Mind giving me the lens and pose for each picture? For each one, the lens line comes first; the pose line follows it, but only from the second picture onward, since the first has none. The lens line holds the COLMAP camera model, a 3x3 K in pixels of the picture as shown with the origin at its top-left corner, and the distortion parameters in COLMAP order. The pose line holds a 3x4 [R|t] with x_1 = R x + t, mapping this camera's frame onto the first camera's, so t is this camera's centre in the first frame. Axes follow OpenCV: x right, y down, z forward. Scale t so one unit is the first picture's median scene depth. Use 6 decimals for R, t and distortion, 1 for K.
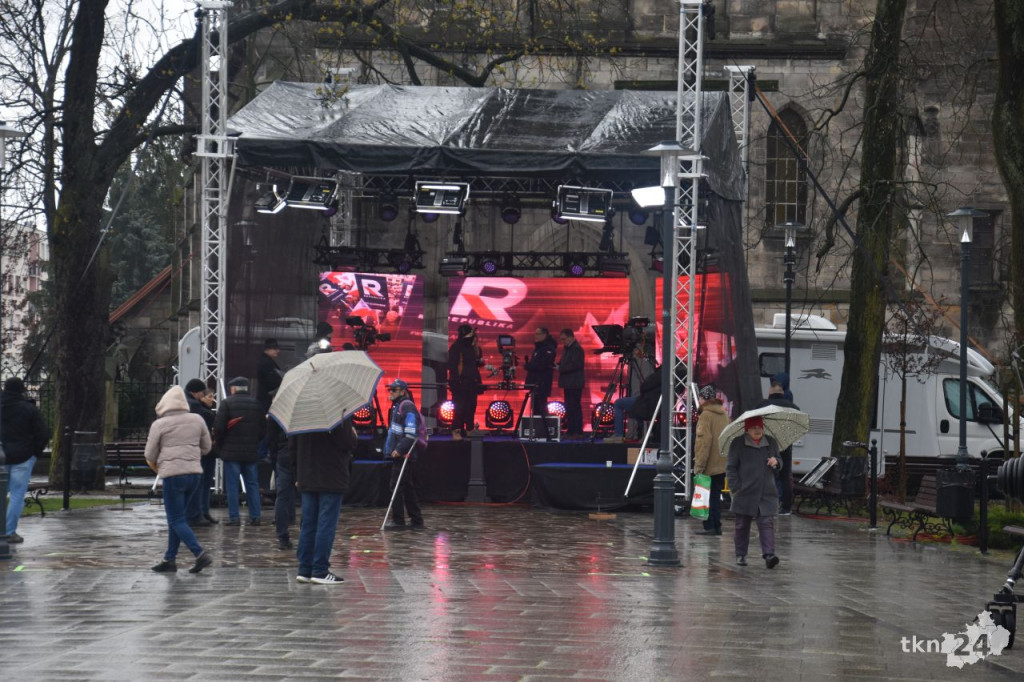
lens RADIAL K [[3001.5, 0, 511.3], [0, 3001.5, 359.8], [0, 0, 1]] dist [0.831742, 1.327073]
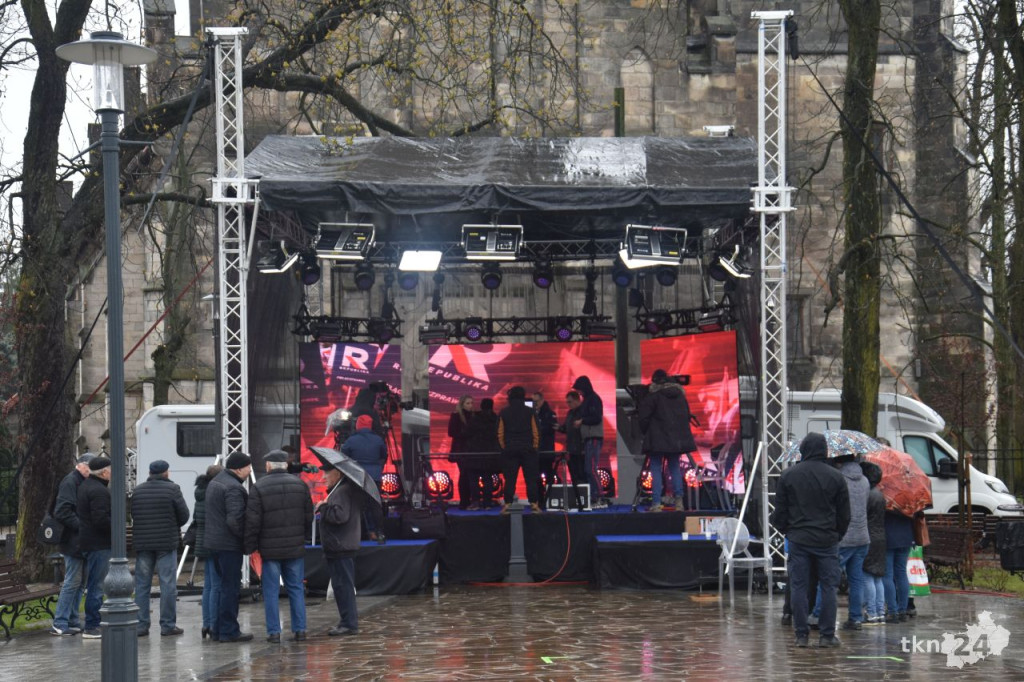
lens RADIAL K [[2059.5, 0, 503.8], [0, 2059.5, 364.7], [0, 0, 1]] dist [0.405911, 0.480549]
pose [[0.991503, -0.025528, 0.127552, -0.084709], [0.030242, 0.998924, -0.035156, 0.003203], [-0.126517, 0.038715, 0.991209, 0.341065]]
